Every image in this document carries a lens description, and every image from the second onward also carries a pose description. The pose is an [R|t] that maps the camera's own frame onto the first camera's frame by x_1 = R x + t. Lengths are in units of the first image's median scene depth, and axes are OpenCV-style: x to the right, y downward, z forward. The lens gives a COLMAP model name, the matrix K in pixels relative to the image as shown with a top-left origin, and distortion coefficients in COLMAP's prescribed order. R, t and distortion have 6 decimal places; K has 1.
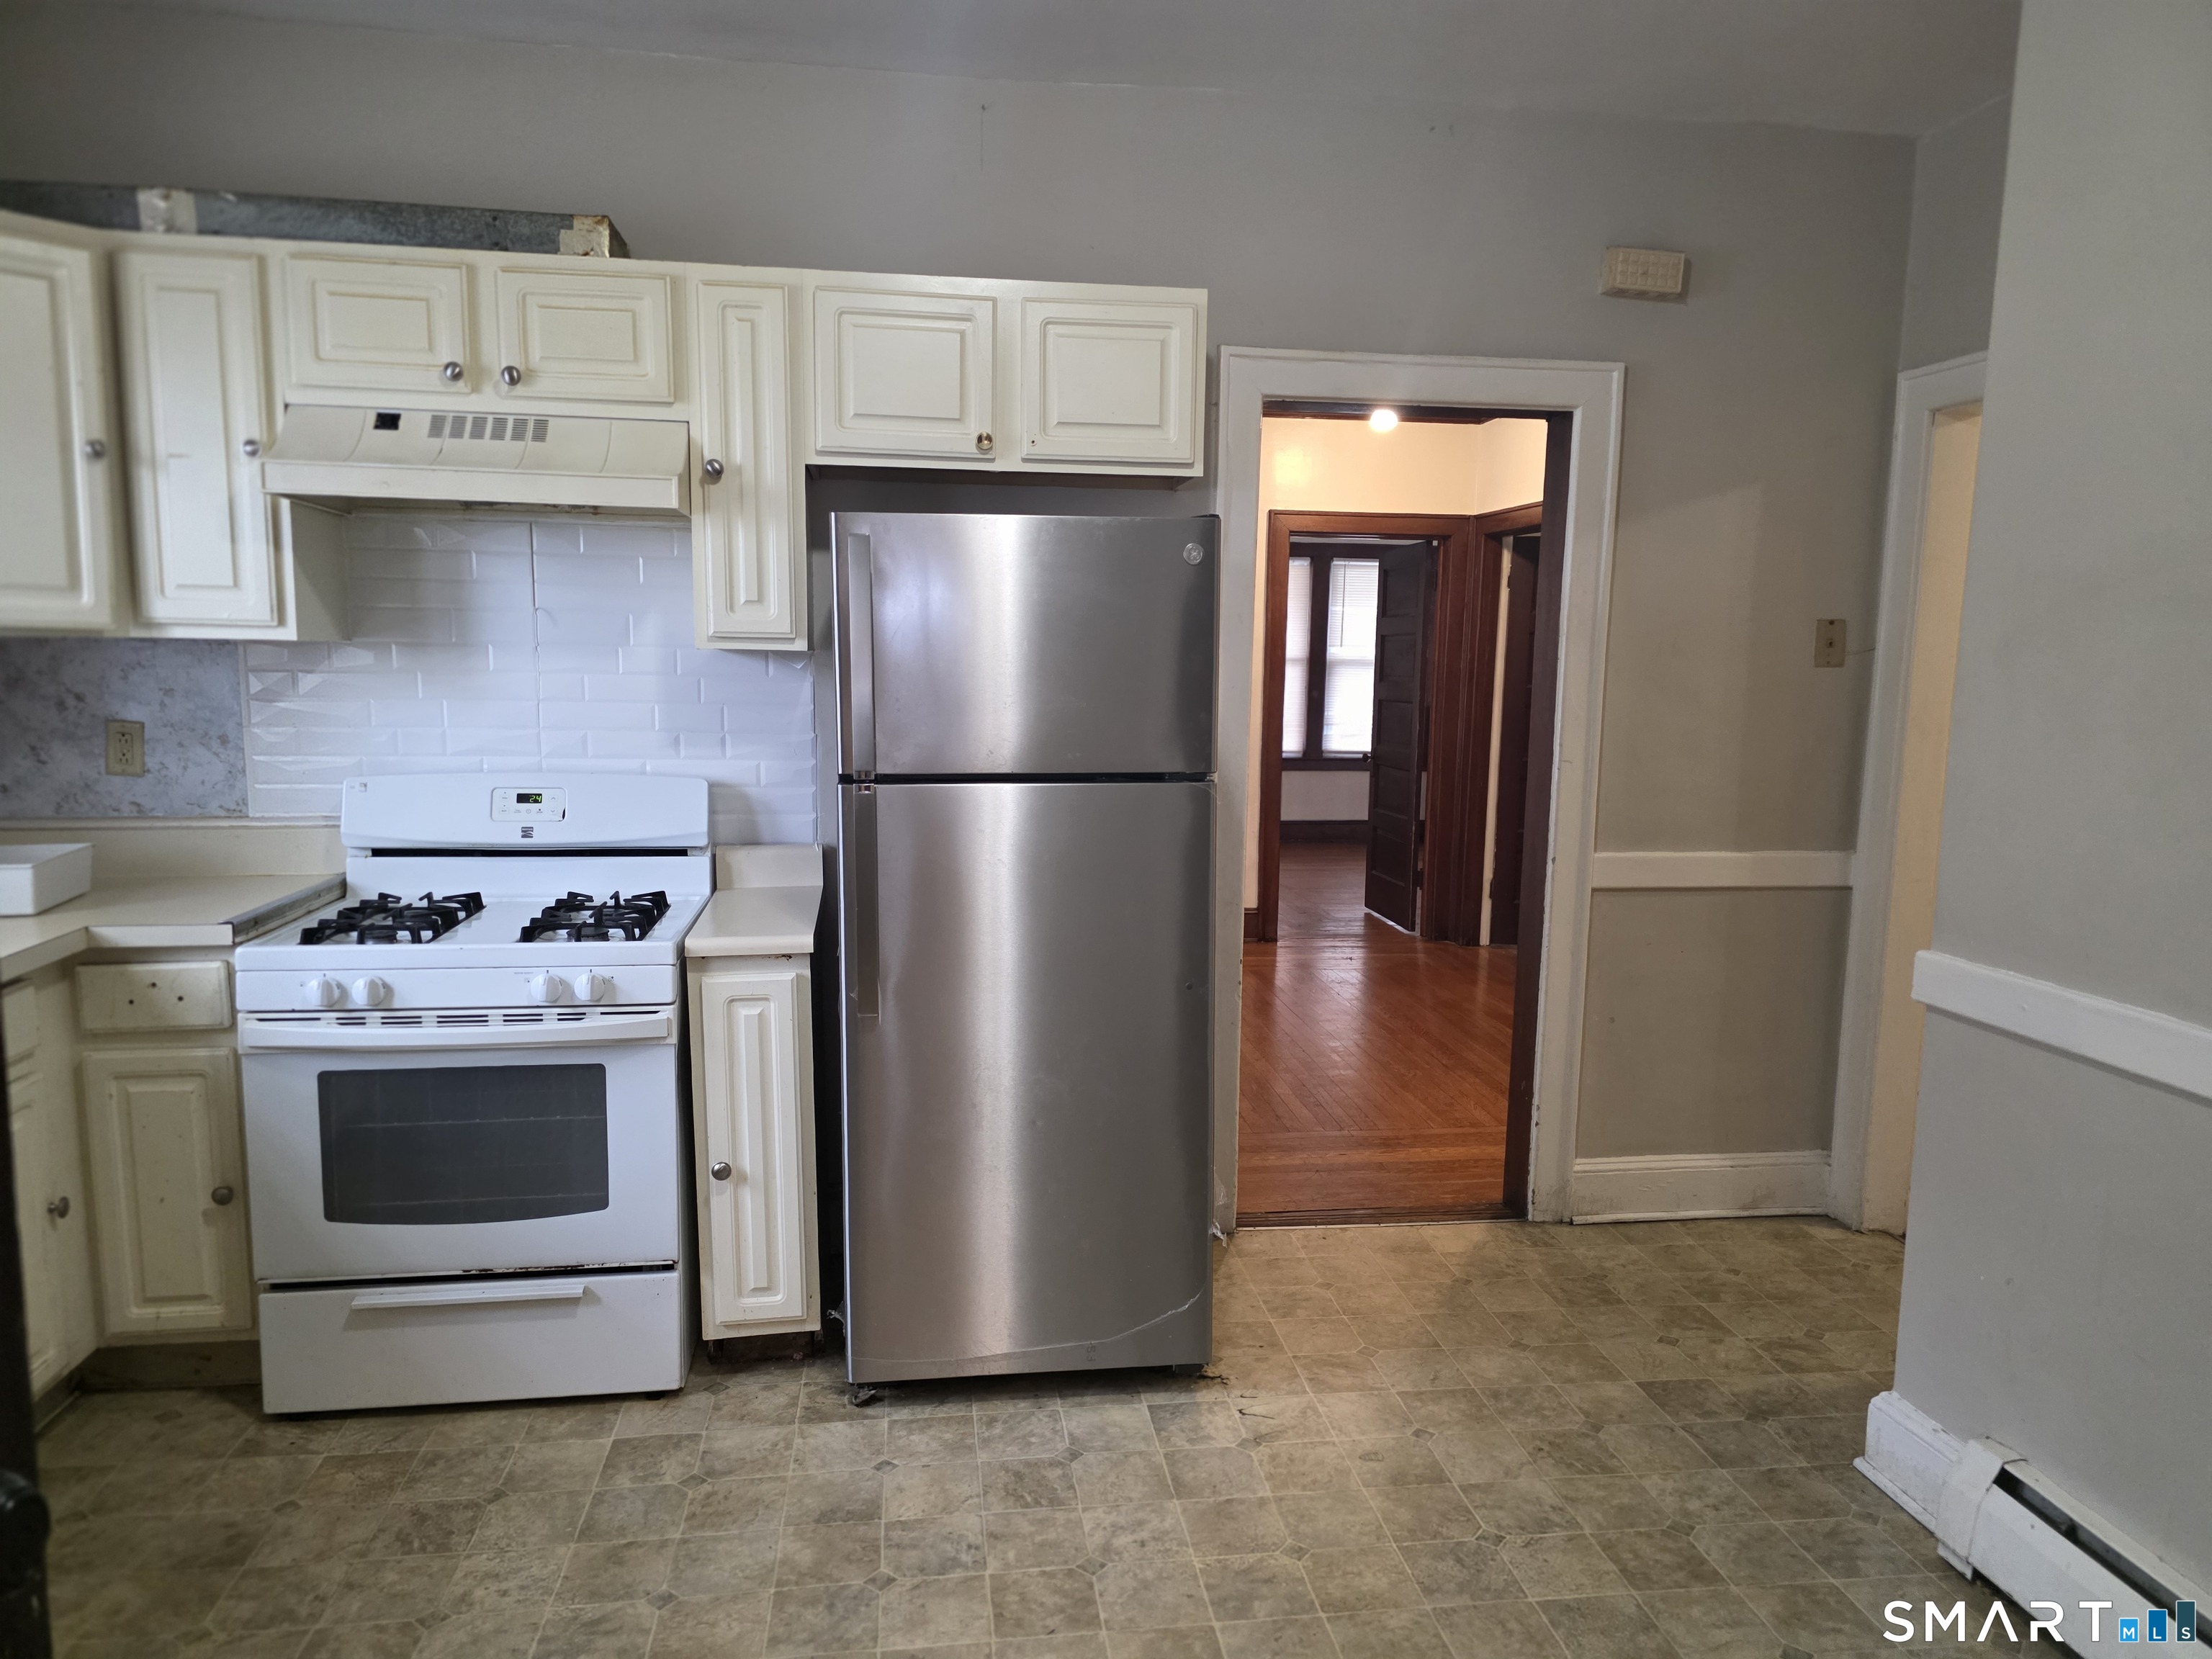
lens RADIAL K [[1486.8, 0, 1115.2], [0, 1486.8, 861.0], [0, 0, 1]] dist [0.049592, -0.047242]
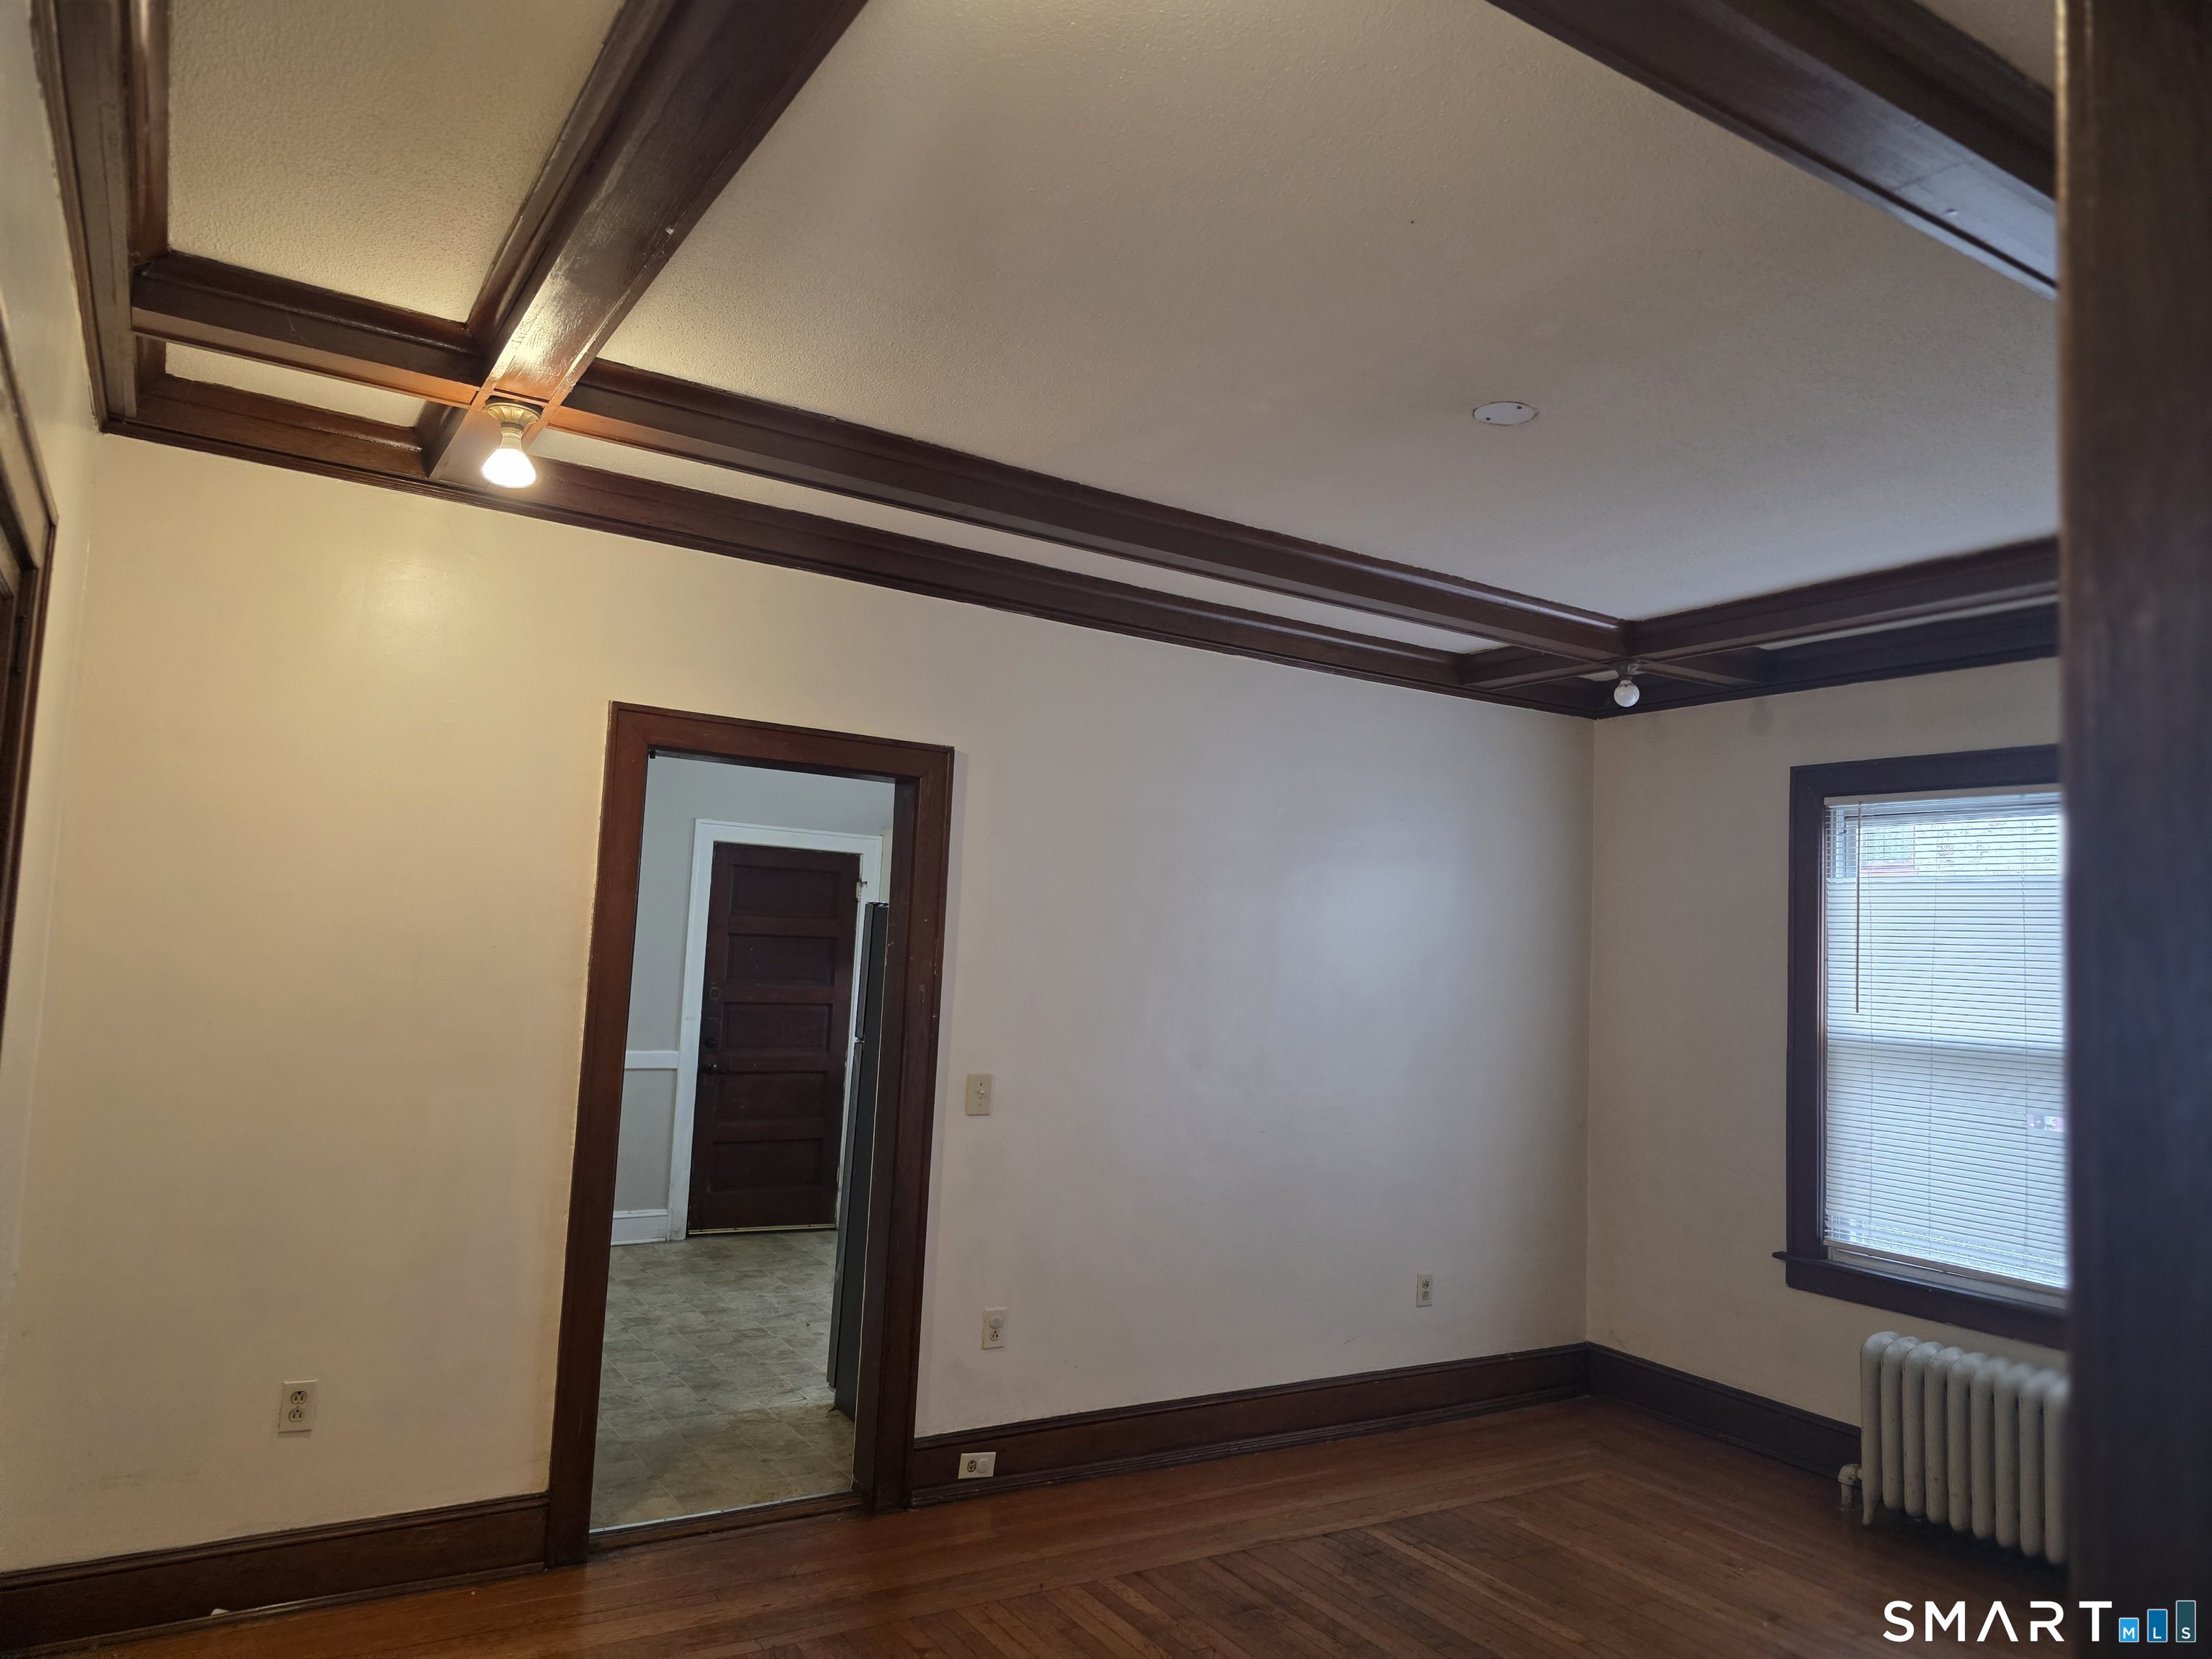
lens RADIAL K [[1495.4, 0, 1106.0], [0, 1495.4, 829.5], [0, 0, 1]] dist [0.051359, -0.051157]
pose [[-0.912983, -0.090399, -0.397857, 0.526512], [-0.114551, 0.992717, 0.037305, -0.406359], [0.391587, 0.079634, -0.916689, 2.705063]]
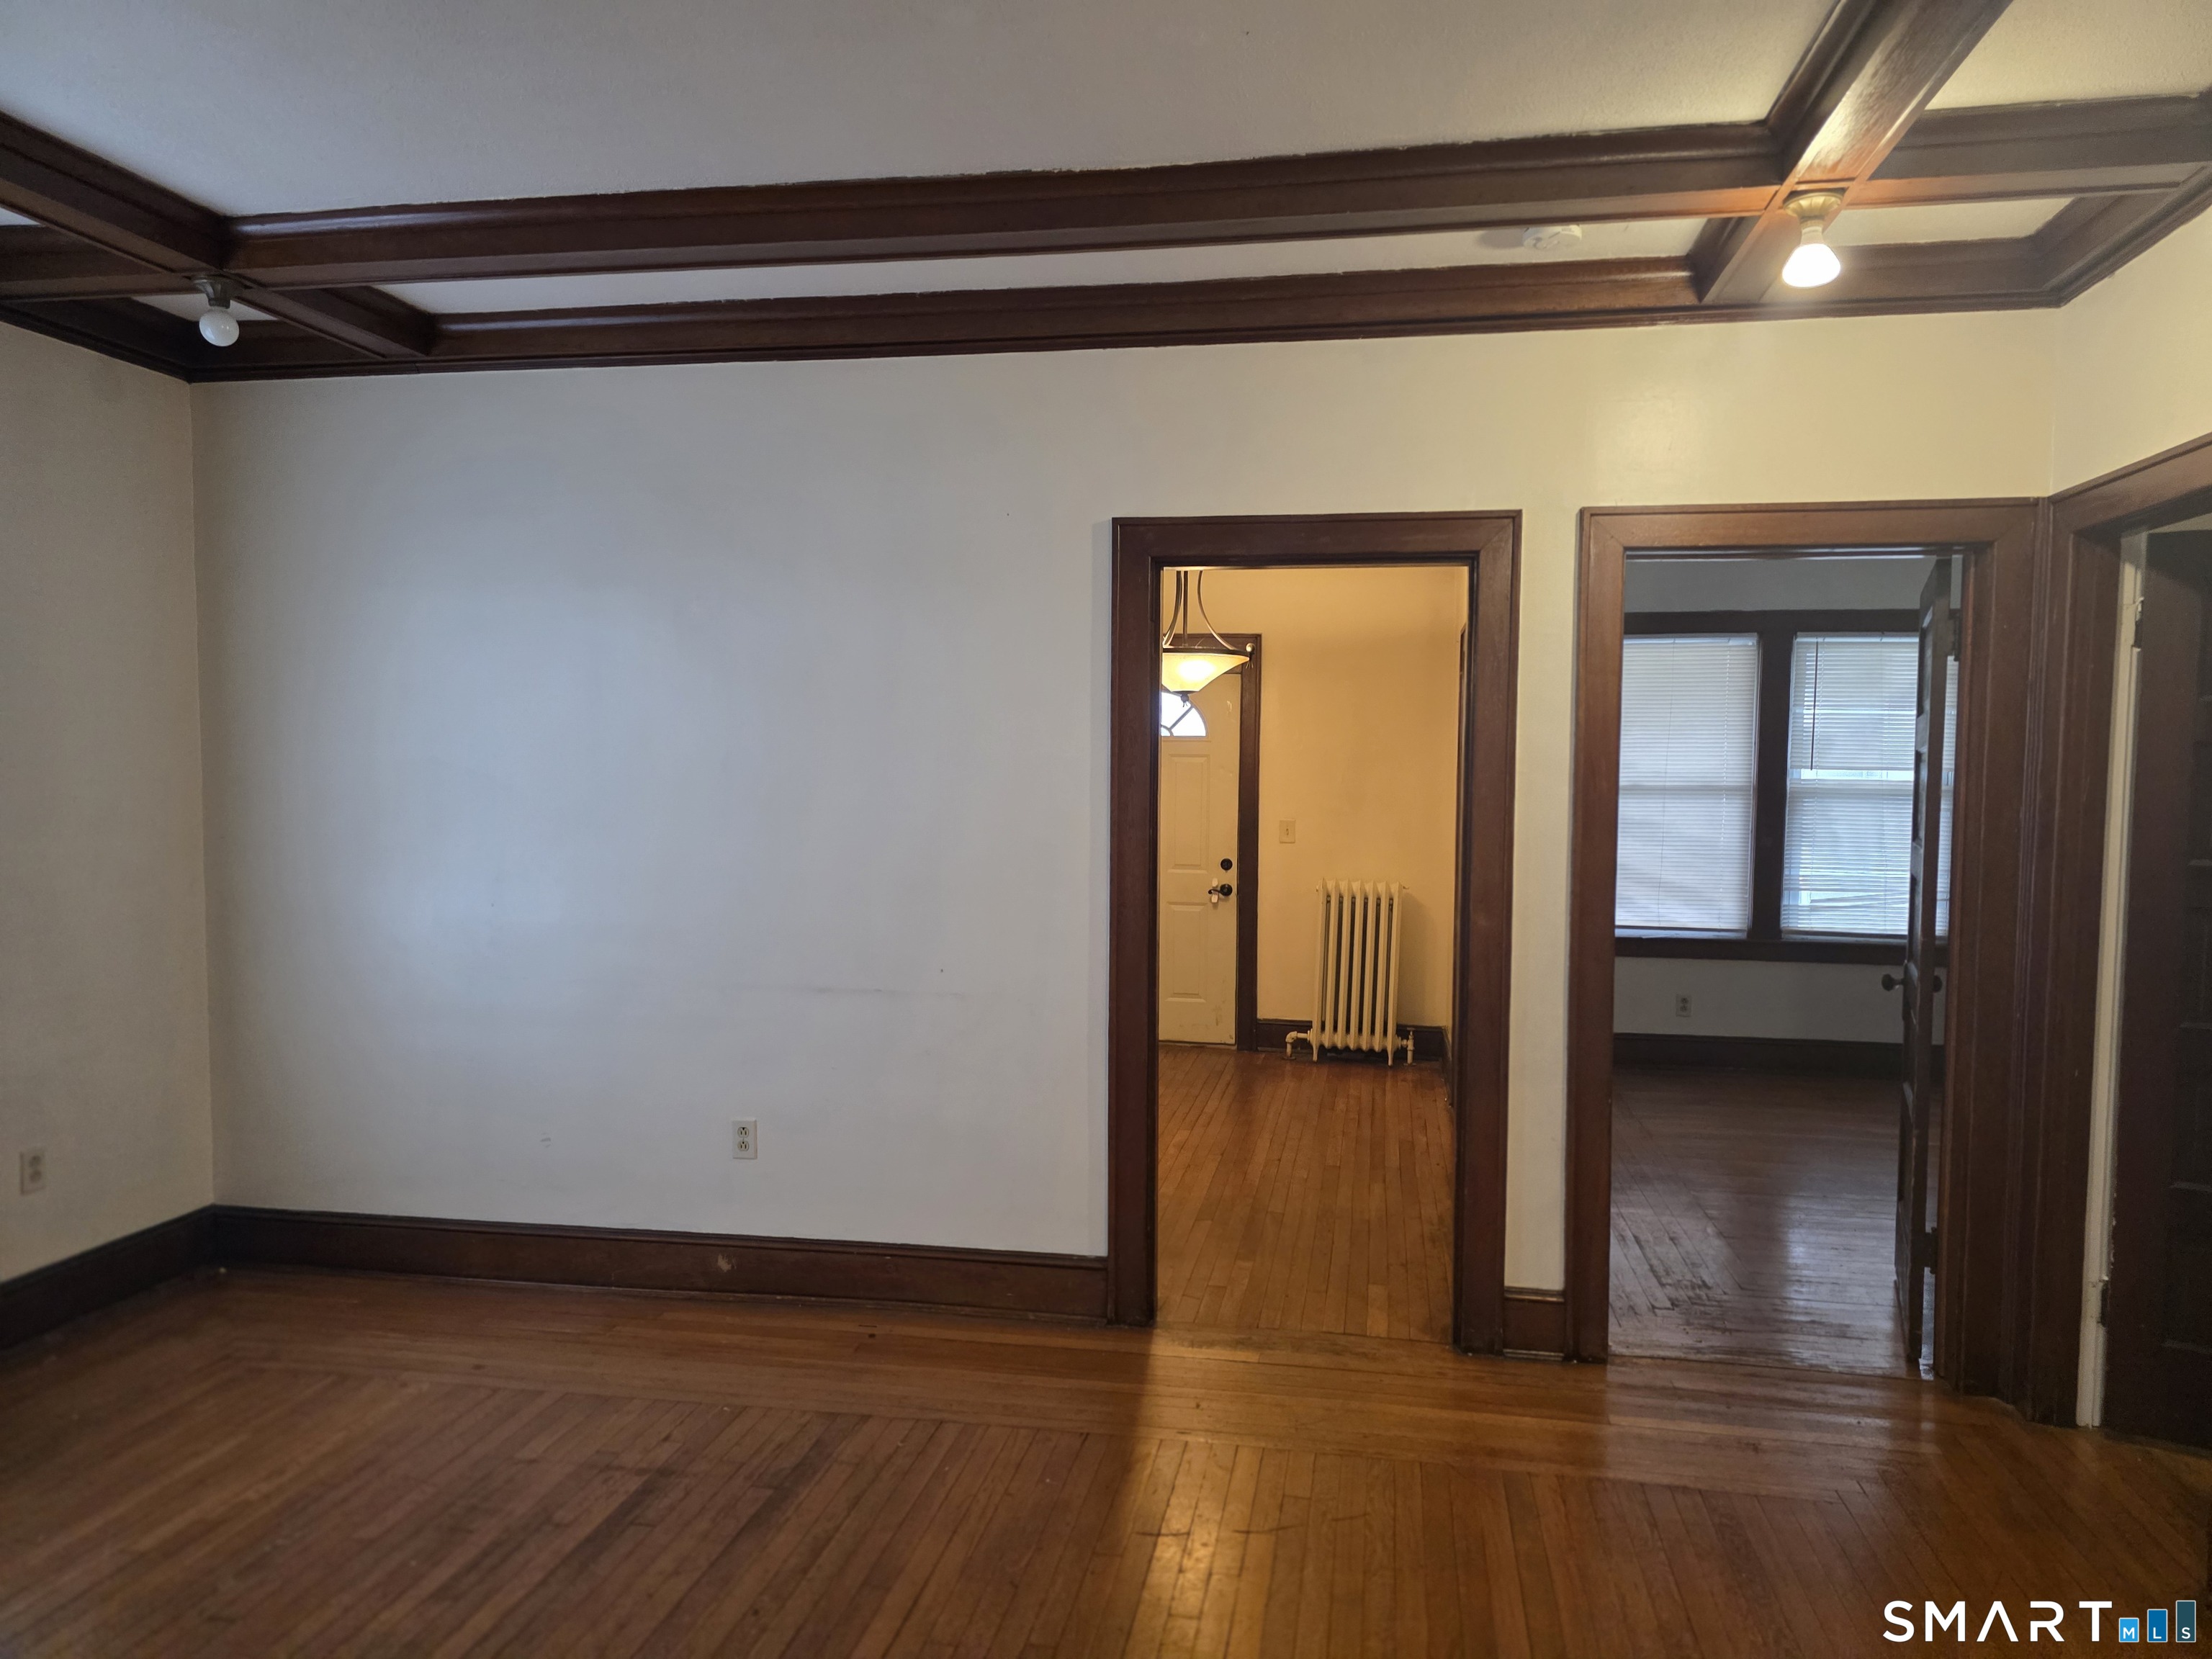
lens RADIAL K [[1495.4, 0, 1106.0], [0, 1495.4, 829.5], [0, 0, 1]] dist [0.051359, -0.051157]
pose [[0.946620, 0.013047, -0.322087, 0.292587], [-0.045208, 0.994679, -0.092576, -0.180417], [0.319165, 0.102195, 0.942173, 1.194297]]
